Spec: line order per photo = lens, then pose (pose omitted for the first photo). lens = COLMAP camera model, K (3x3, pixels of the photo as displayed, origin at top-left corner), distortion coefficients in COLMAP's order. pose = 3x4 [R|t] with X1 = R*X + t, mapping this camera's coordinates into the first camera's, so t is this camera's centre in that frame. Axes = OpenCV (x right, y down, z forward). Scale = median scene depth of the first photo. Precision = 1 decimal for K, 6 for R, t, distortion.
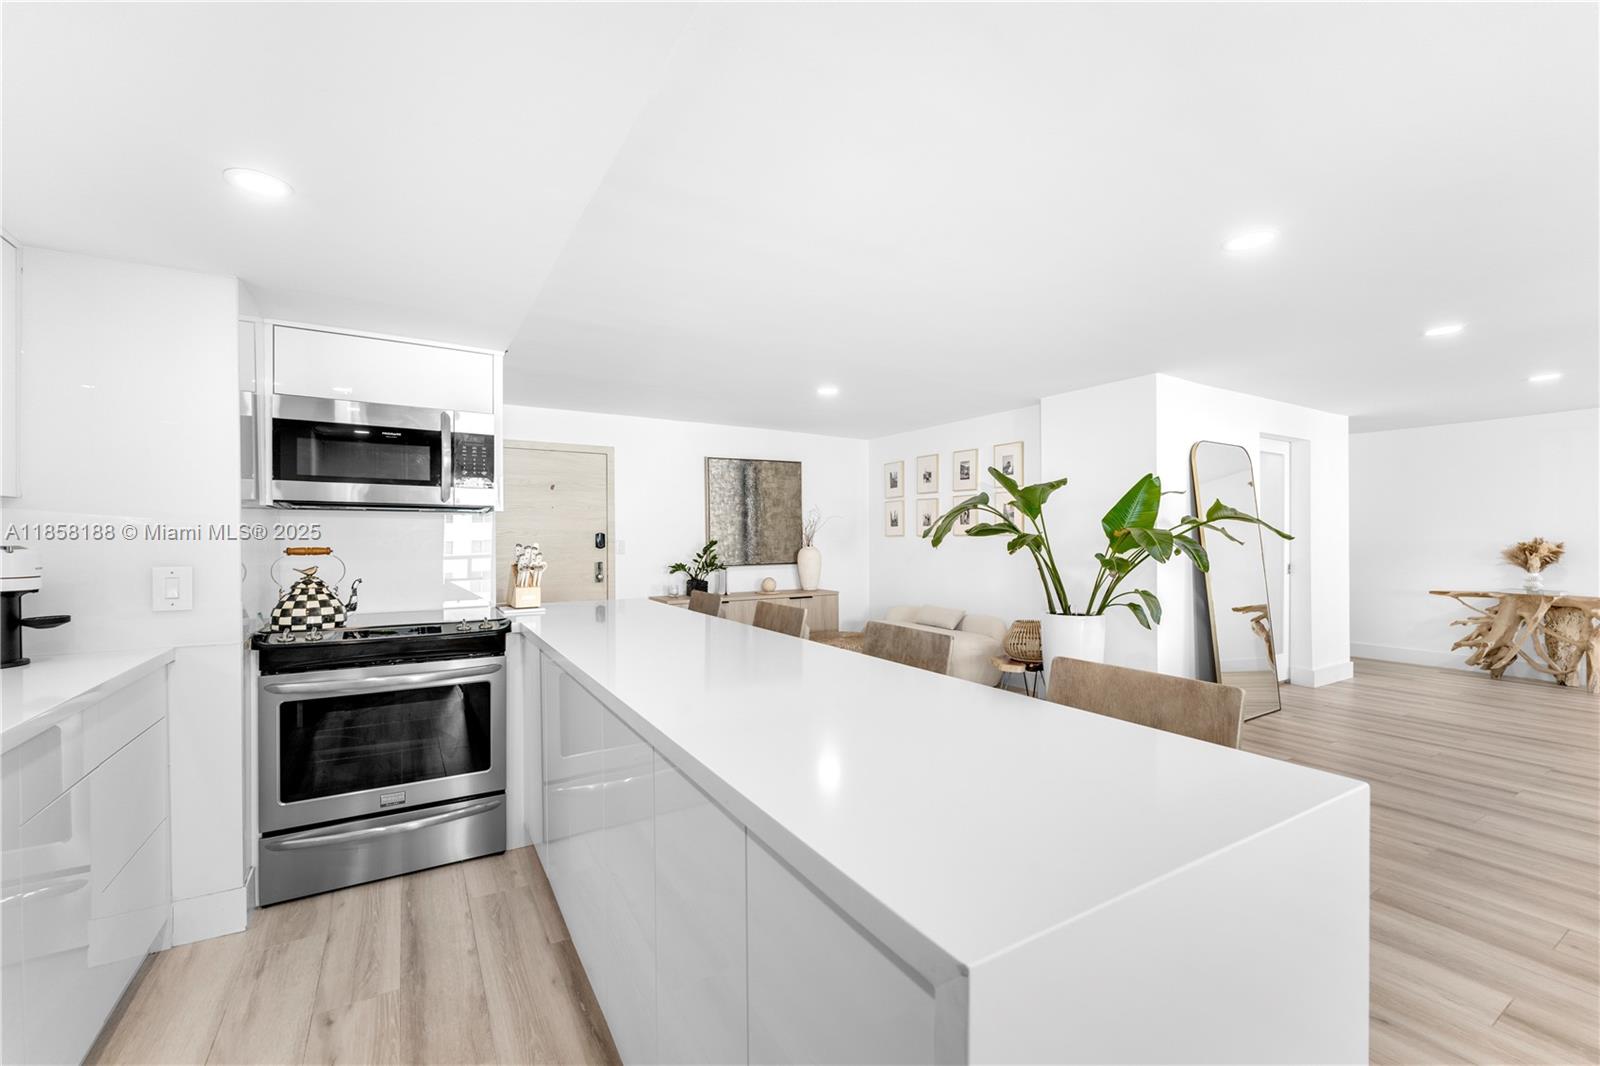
lens RADIAL K [[652.4, 0, 793.1], [0, 652.4, 543.2], [0, 0, 1]] dist [0.001182, 0.000347]
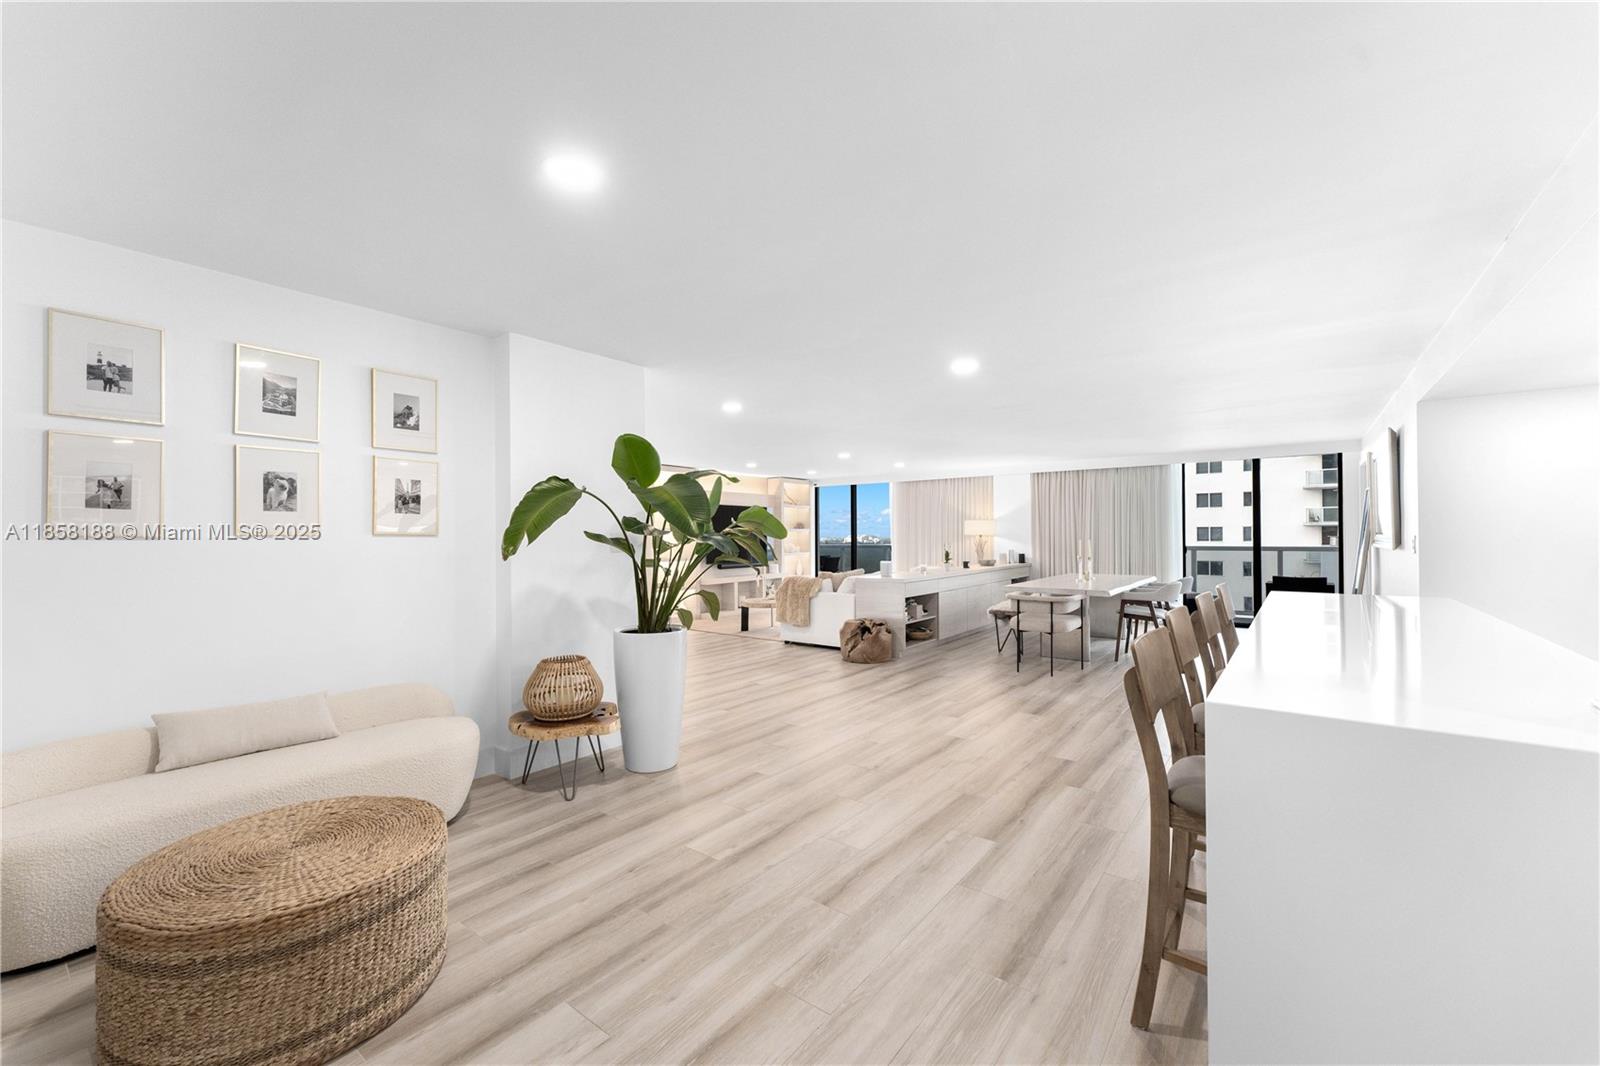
lens RADIAL K [[652.4, 0, 793.3], [0, 652.4, 528.9], [0, 0, 1]] dist [0.001182, 0.000347]
pose [[-0.364453, 0.016131, 0.931082, -0.323543], [0.013406, 0.999837, -0.012074, -0.005594], [-0.931125, 0.008082, -0.364610, 0.889051]]
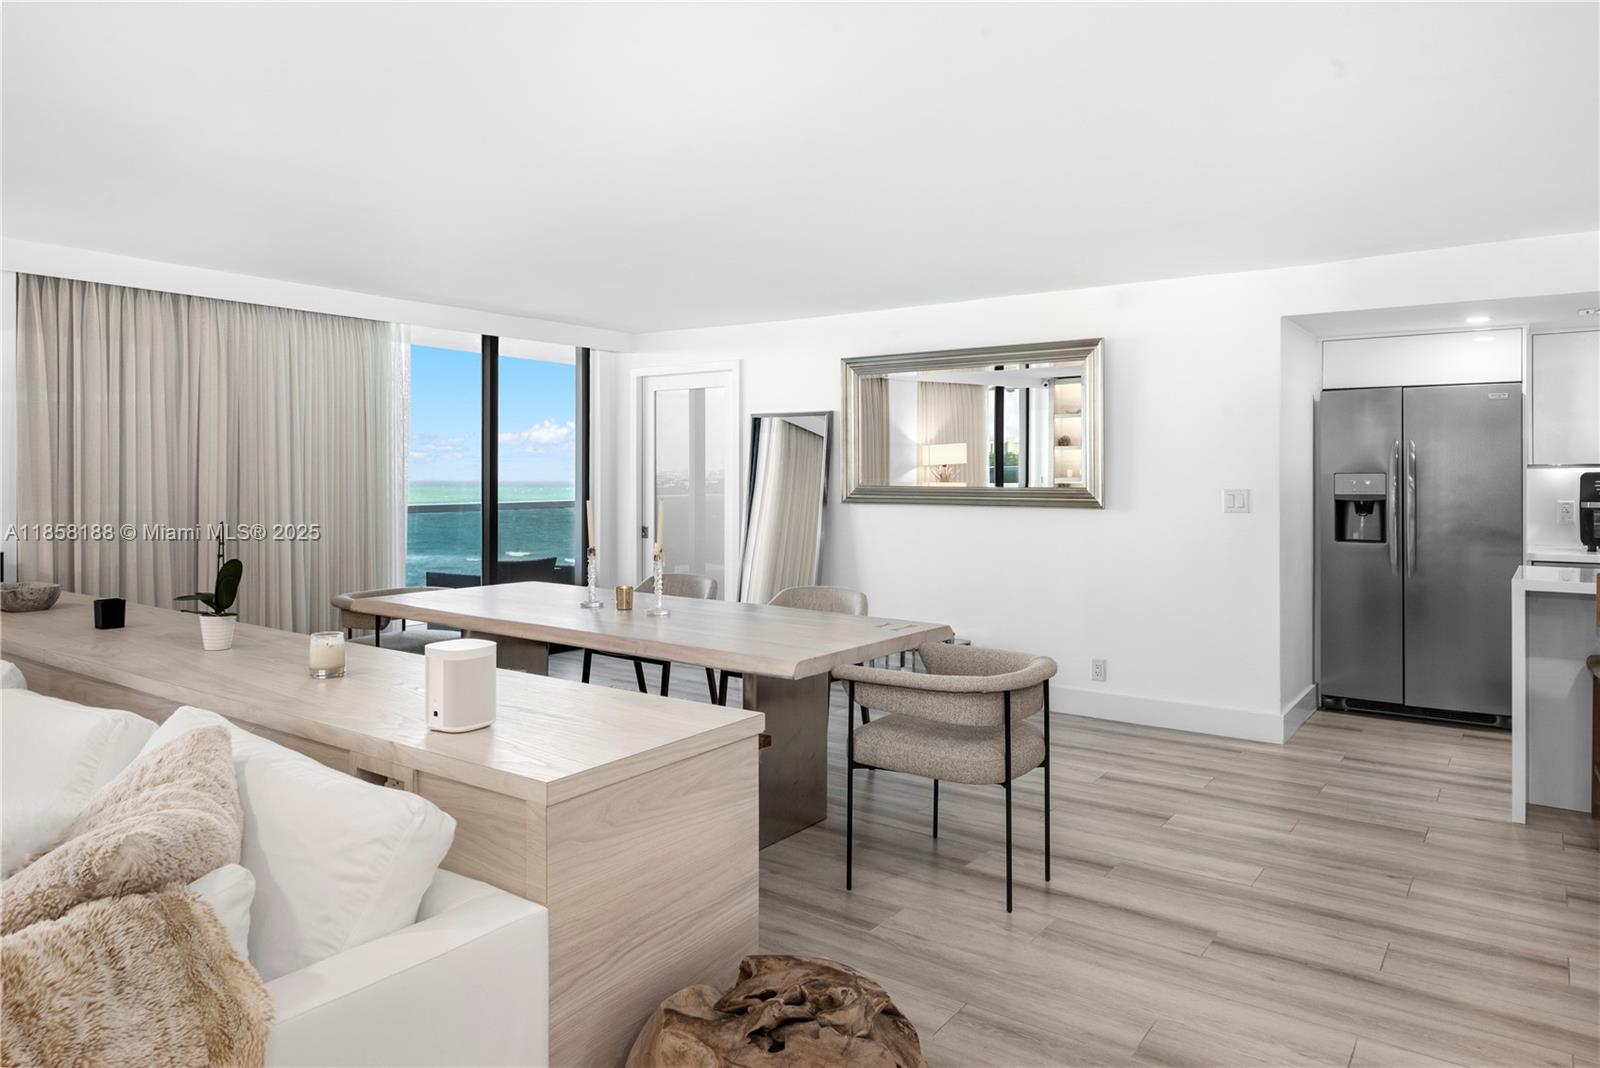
lens RADIAL K [[1037.6, 0, 761.2], [0, 1037.6, 467.8], [0, 0, 1]] dist [-0.005903, -0.002216]
pose [[-0.928052, -0.001216, -0.372448, 0.878784], [-0.002305, 0.999994, 0.002478, -0.018025], [0.372443, 0.003158, -0.928050, 0.622659]]
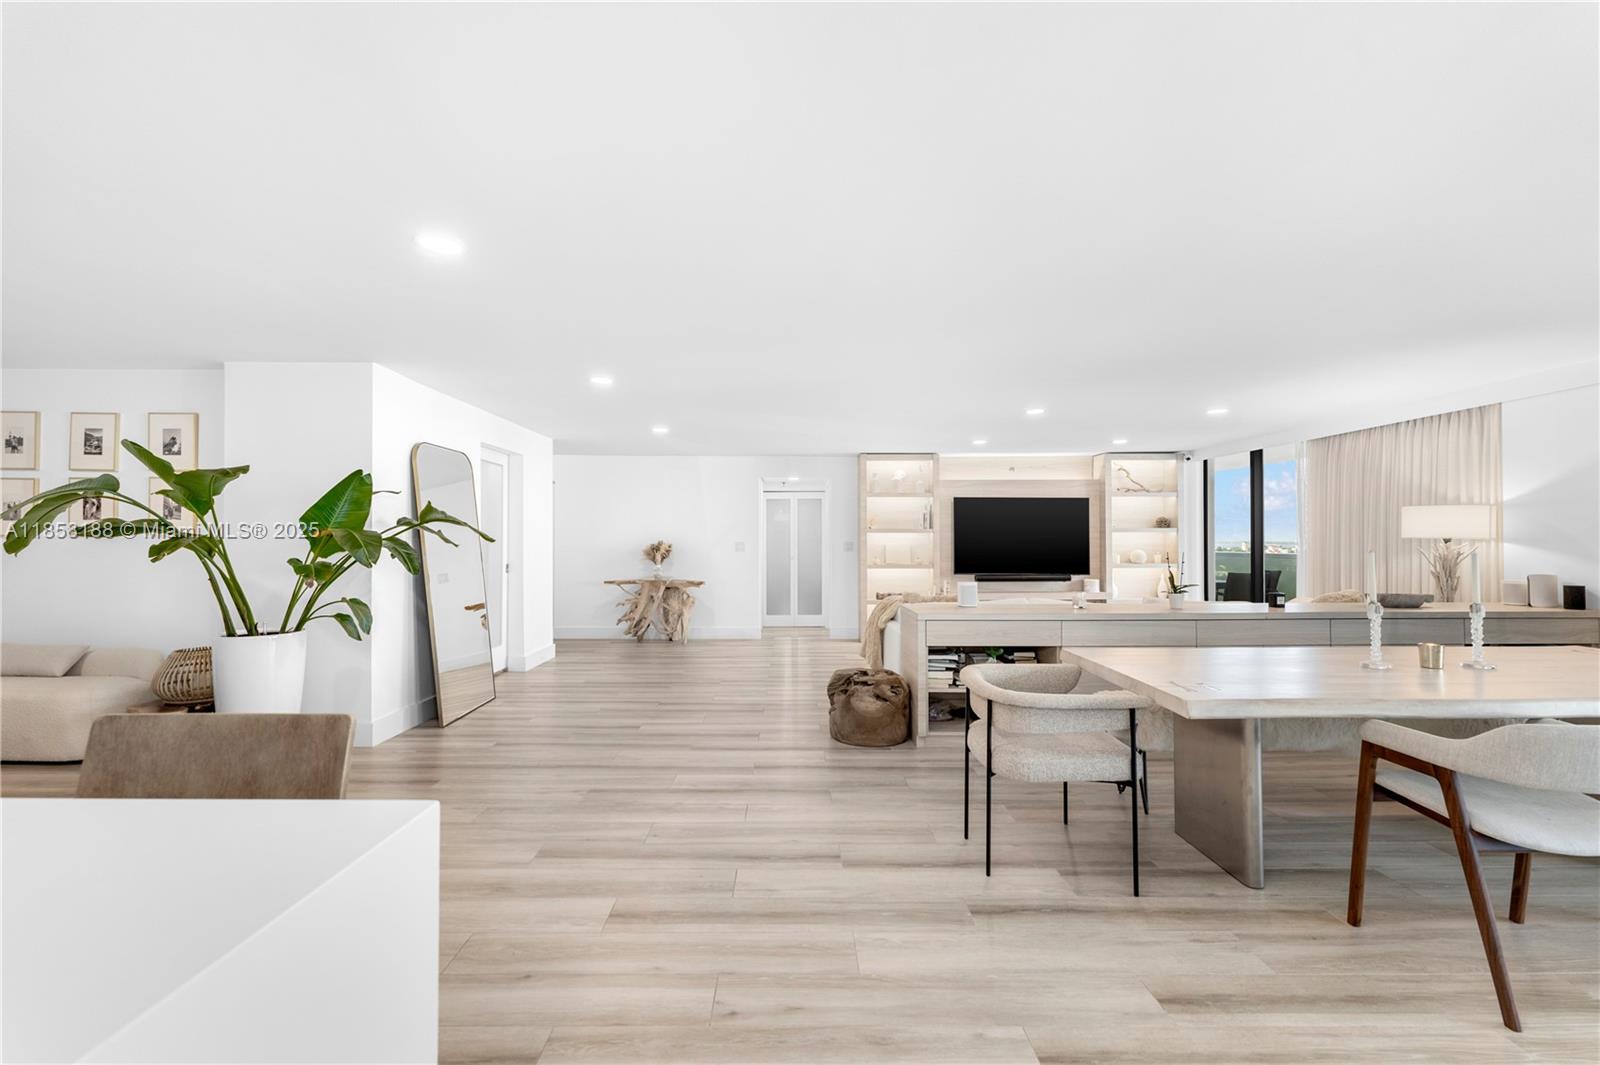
lens RADIAL K [[652.4, 0, 792.2], [0, 652.4, 530.5], [0, 0, 1]] dist [0.001182, 0.000347]
pose [[0.512017, 0.015410, 0.858837, 0.052425], [0.003954, 0.999786, -0.020296, -0.000330], [-0.858966, 0.013788, 0.511847, 0.011486]]
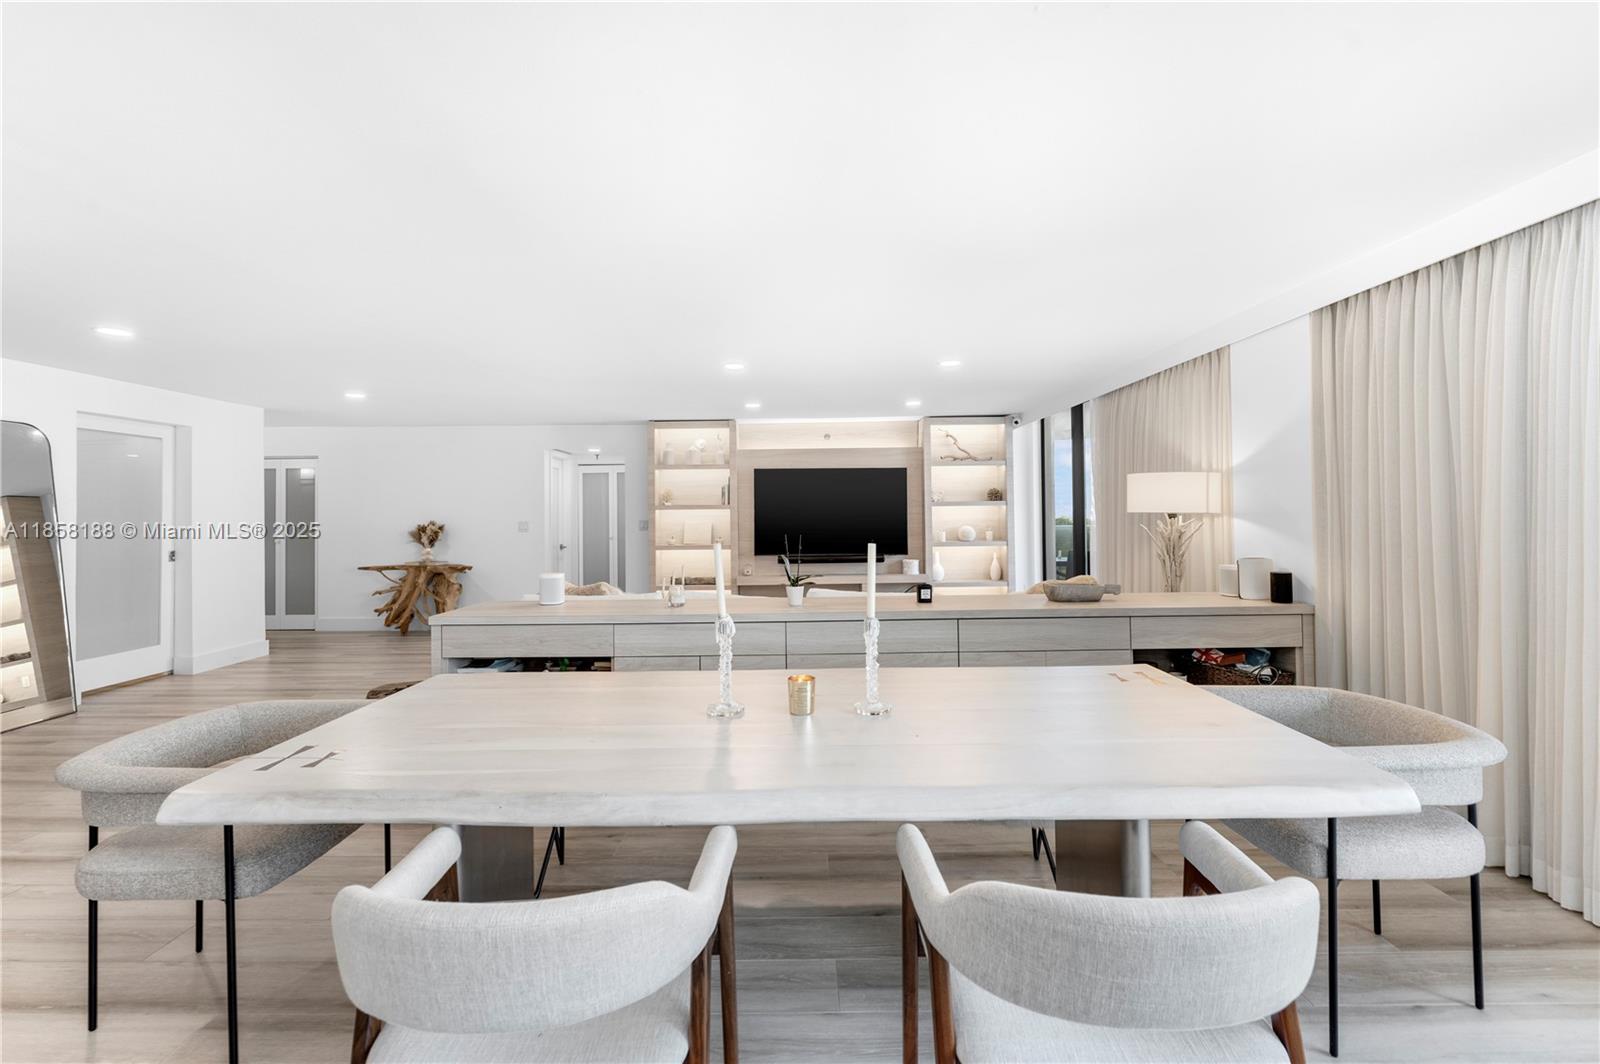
lens RADIAL K [[652.4, 0, 805.5], [0, 652.4, 516.2], [0, 0, 1]] dist [0.001182, 0.000347]
pose [[0.517837, -0.003914, 0.855470, 0.428461], [0.013457, 0.999903, -0.003571, -0.003184], [-0.855374, 0.013361, 0.517839, -0.311050]]
